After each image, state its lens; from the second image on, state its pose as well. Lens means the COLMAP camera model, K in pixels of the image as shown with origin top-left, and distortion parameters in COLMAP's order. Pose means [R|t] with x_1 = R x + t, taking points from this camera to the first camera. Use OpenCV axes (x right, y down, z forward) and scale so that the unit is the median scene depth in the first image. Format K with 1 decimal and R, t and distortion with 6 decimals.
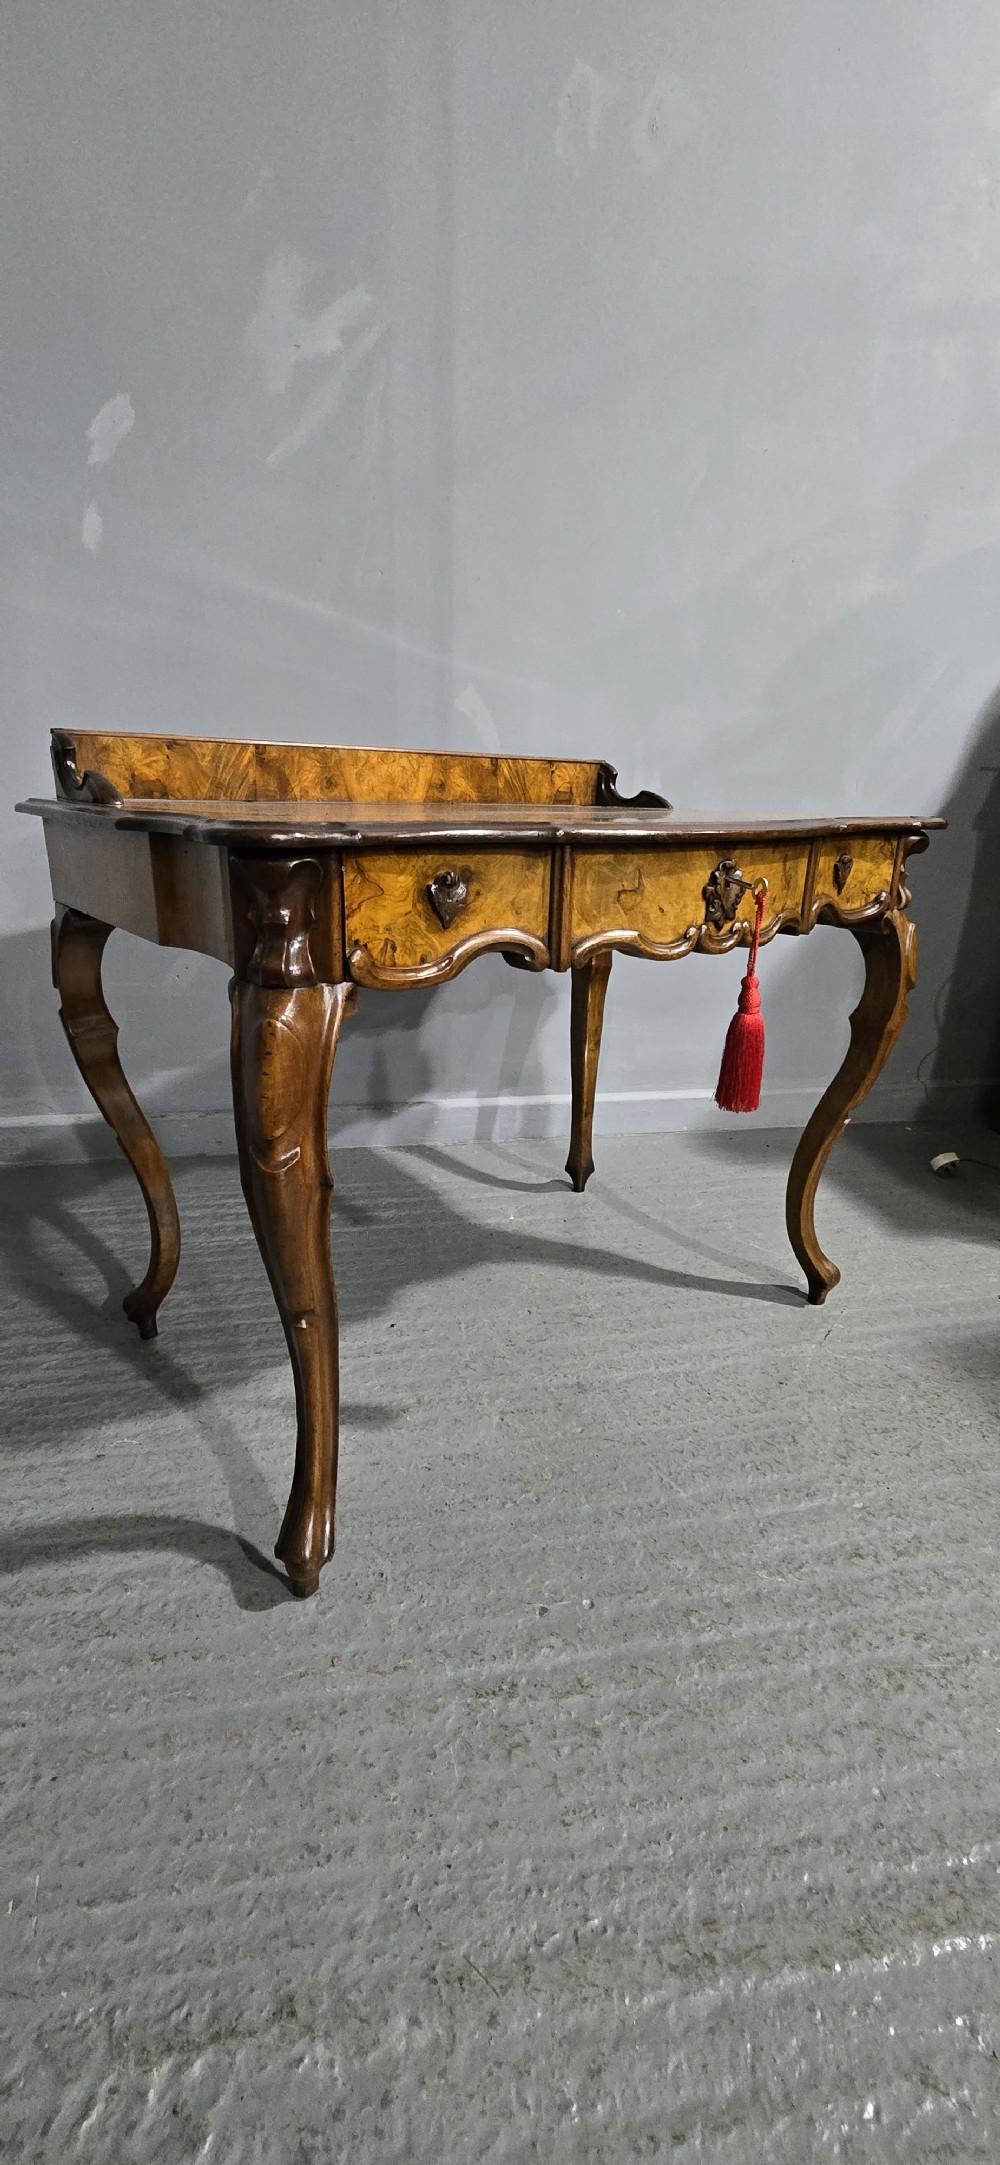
lens RADIAL K [[893.1, 0, 497.8], [0, 893.1, 1093.5], [0, 0, 1]] dist [-0.004440, 0.000625]
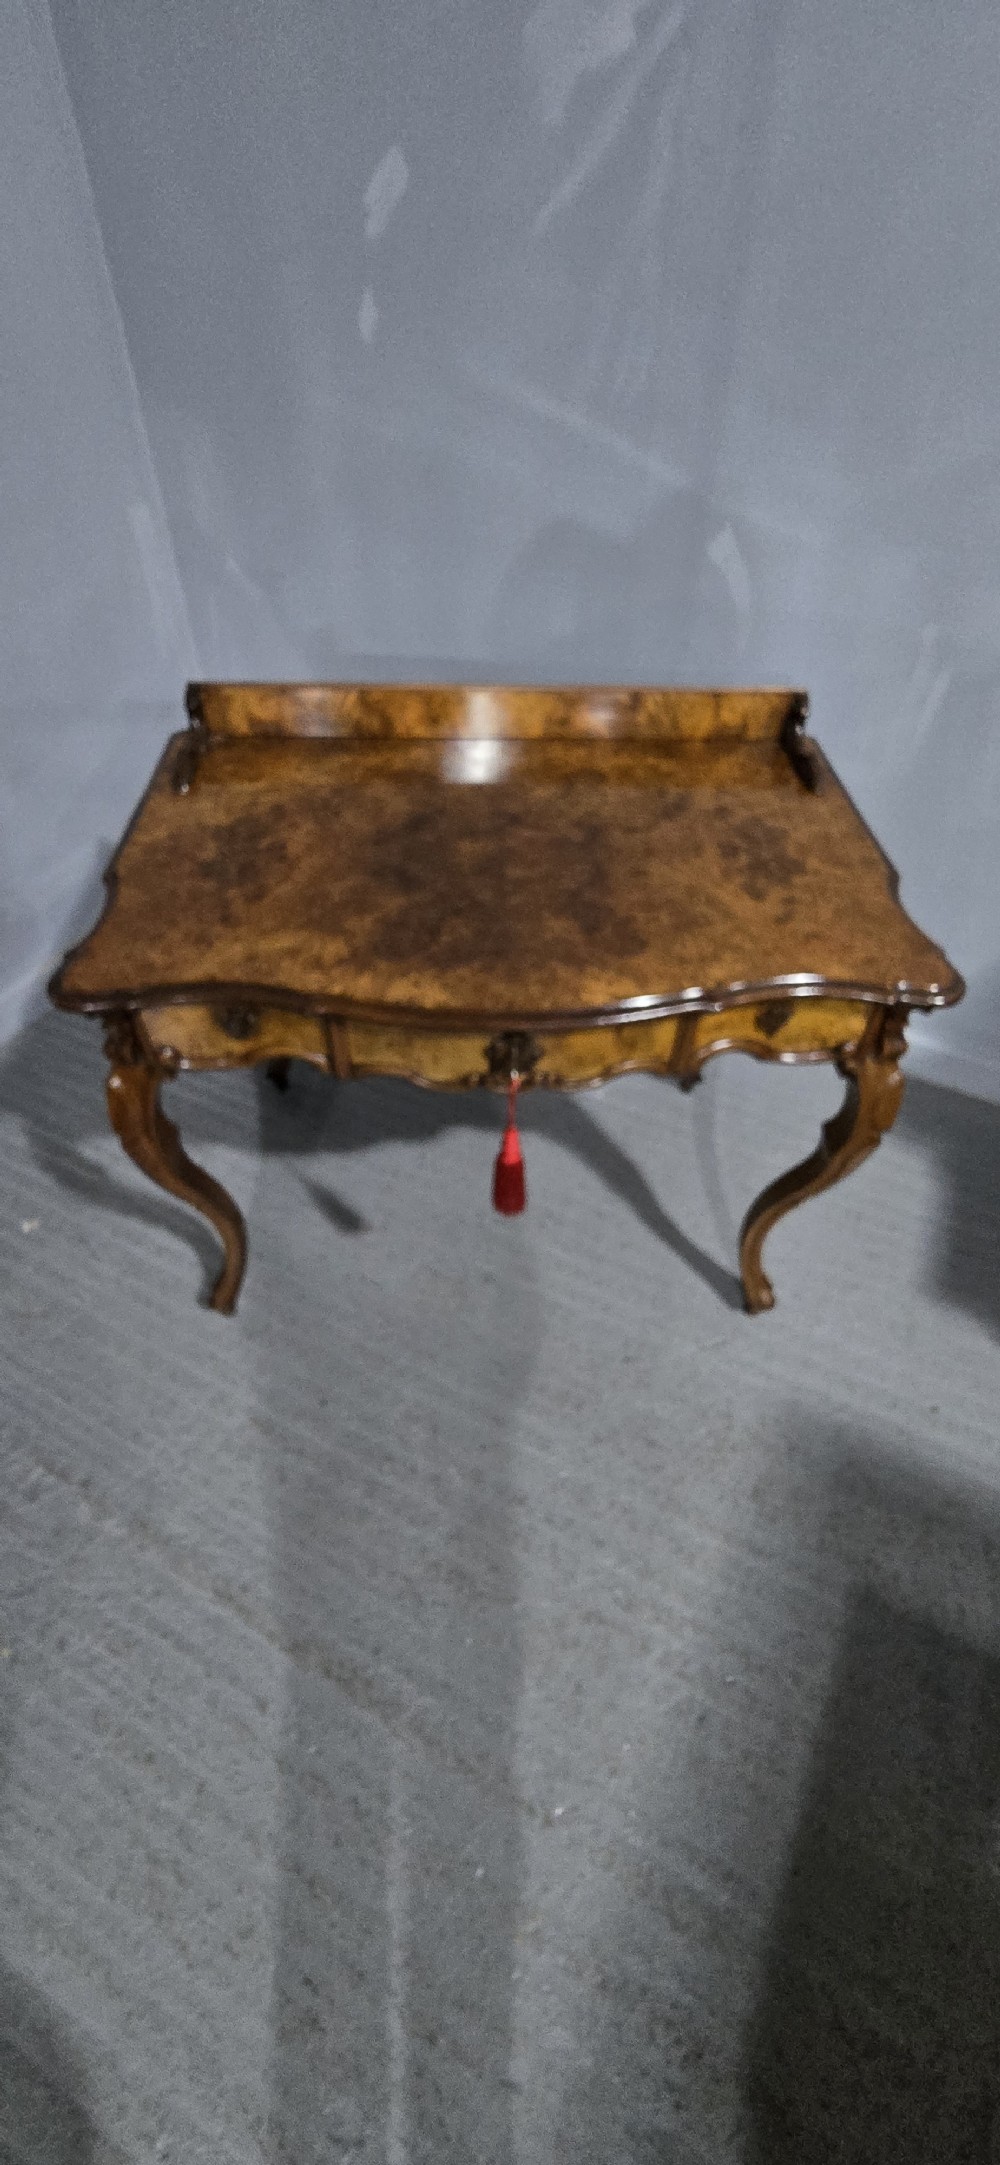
lens RADIAL K [[896.5, 0, 489.8], [0, 896.5, 1108.0], [0, 0, 1]] dist [-0.007318, 0.001340]
pose [[0.791298, 0.439804, -0.424759, 0.599821], [-0.195317, 0.840120, 0.506014, -0.596061], [0.579395, -0.317445, 0.750686, 0.113005]]
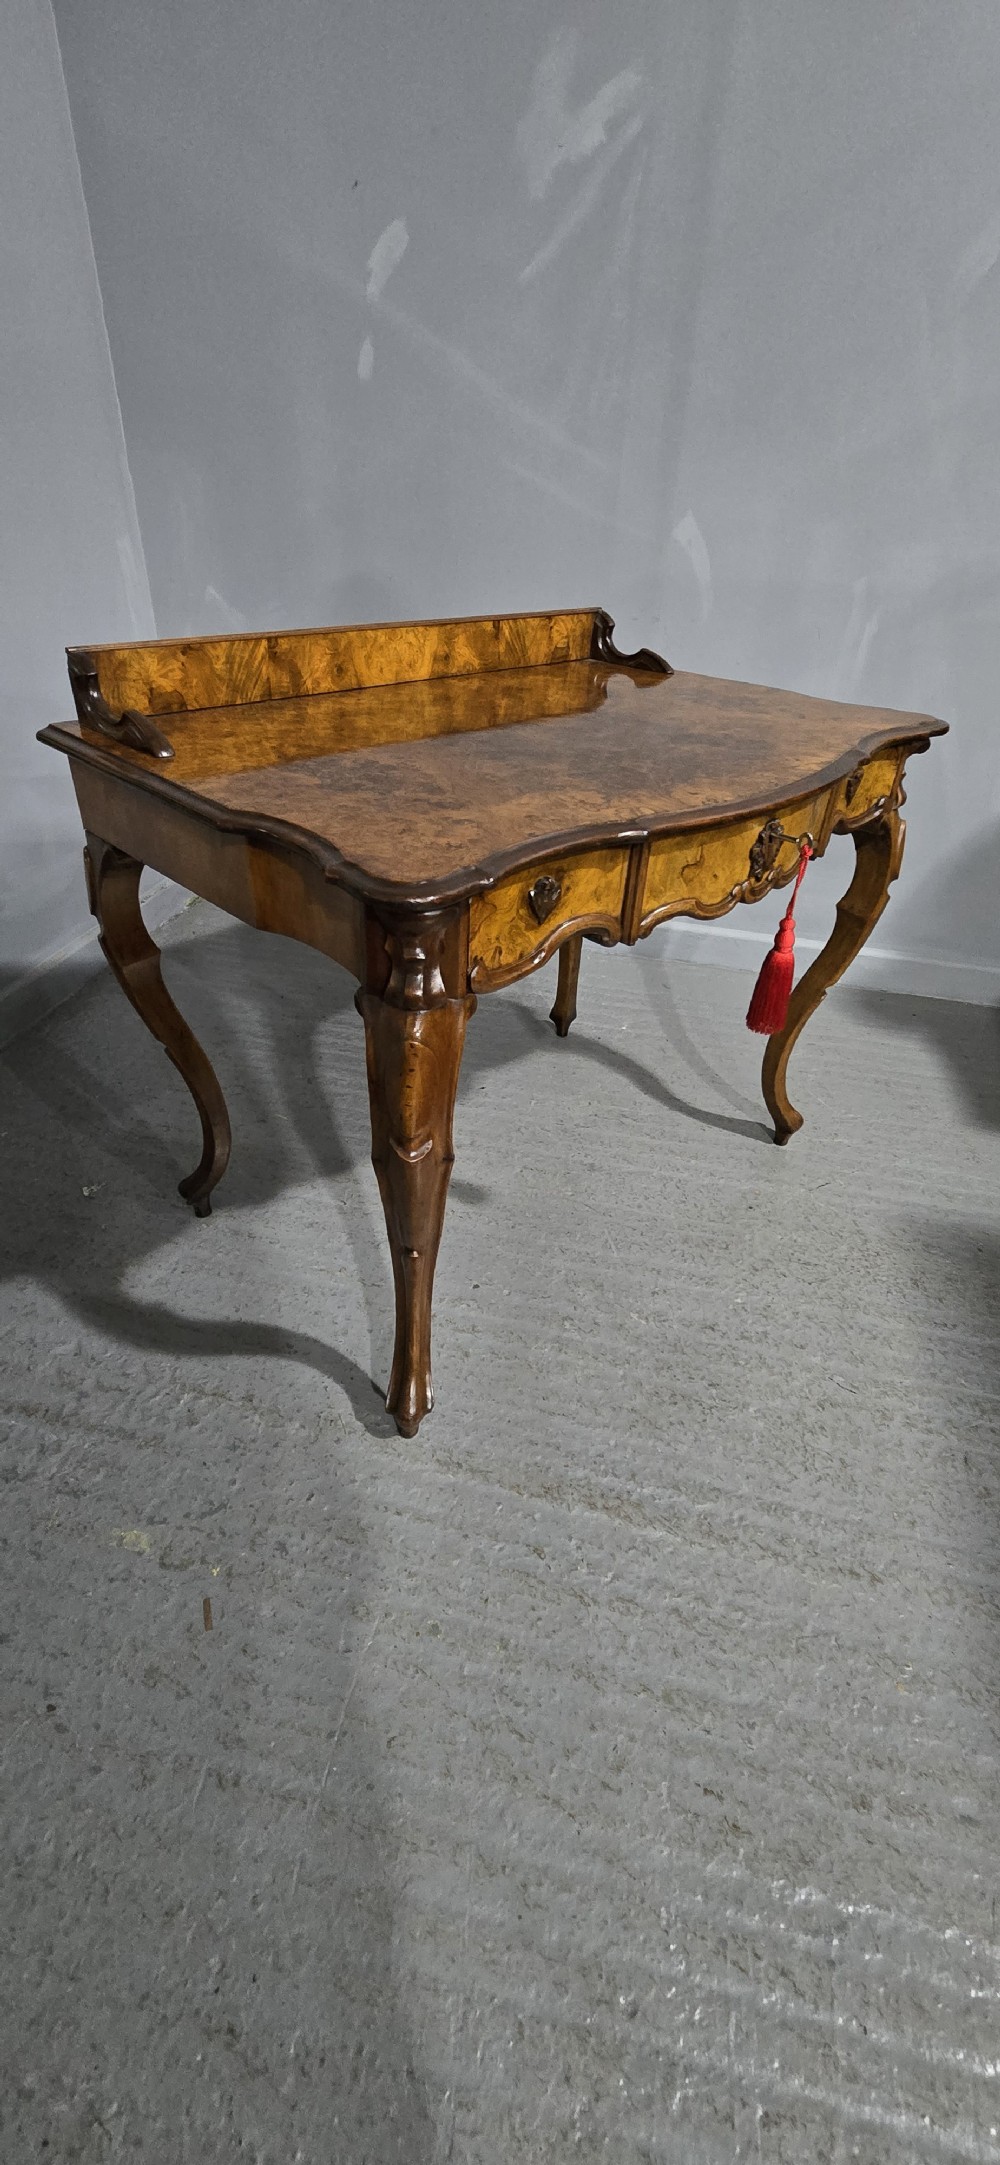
lens RADIAL K [[896.5, 0, 497.6], [0, 896.5, 1102.4], [0, 0, 1]] dist [-0.007318, 0.001340]
pose [[0.993958, -0.046431, 0.099461, -0.159637], [0.016546, 0.959152, 0.282407, -0.199473], [-0.108511, -0.279055, 0.954125, -0.072813]]
